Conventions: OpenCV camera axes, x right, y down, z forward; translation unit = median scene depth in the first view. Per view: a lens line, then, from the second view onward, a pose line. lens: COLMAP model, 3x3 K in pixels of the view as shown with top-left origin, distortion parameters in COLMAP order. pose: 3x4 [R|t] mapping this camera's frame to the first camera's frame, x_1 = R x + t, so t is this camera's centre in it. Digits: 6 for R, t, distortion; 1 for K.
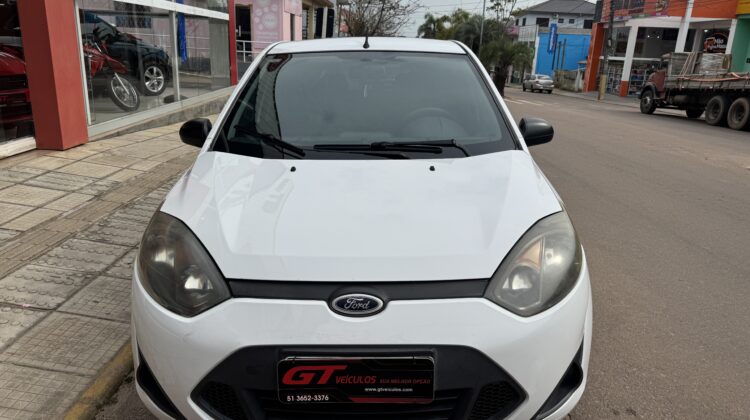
lens RADIAL K [[574.3, 0, 375.0], [0, 574.3, 210.0], [0, 0, 1]] dist [-0.001135, -0.005218]
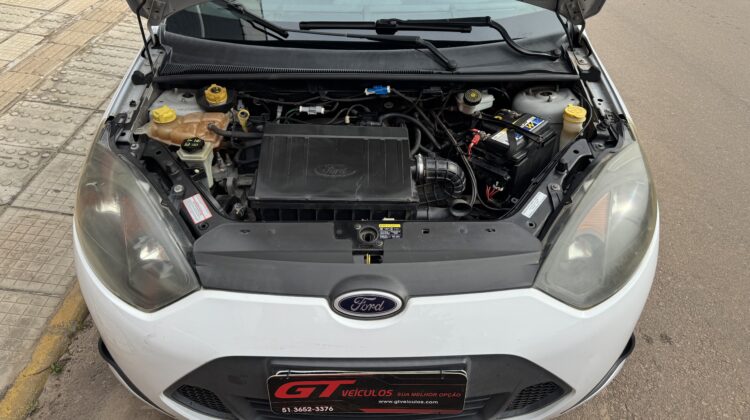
lens RADIAL K [[574.3, 0, 375.0], [0, 574.3, 210.0], [0, 0, 1]] dist [-0.001135, -0.005218]
pose [[0.999895, -0.006345, 0.012992, -0.019891], [0.001657, 0.942943, 0.332950, -0.132896], [-0.014363, -0.332893, 0.942855, 0.212827]]
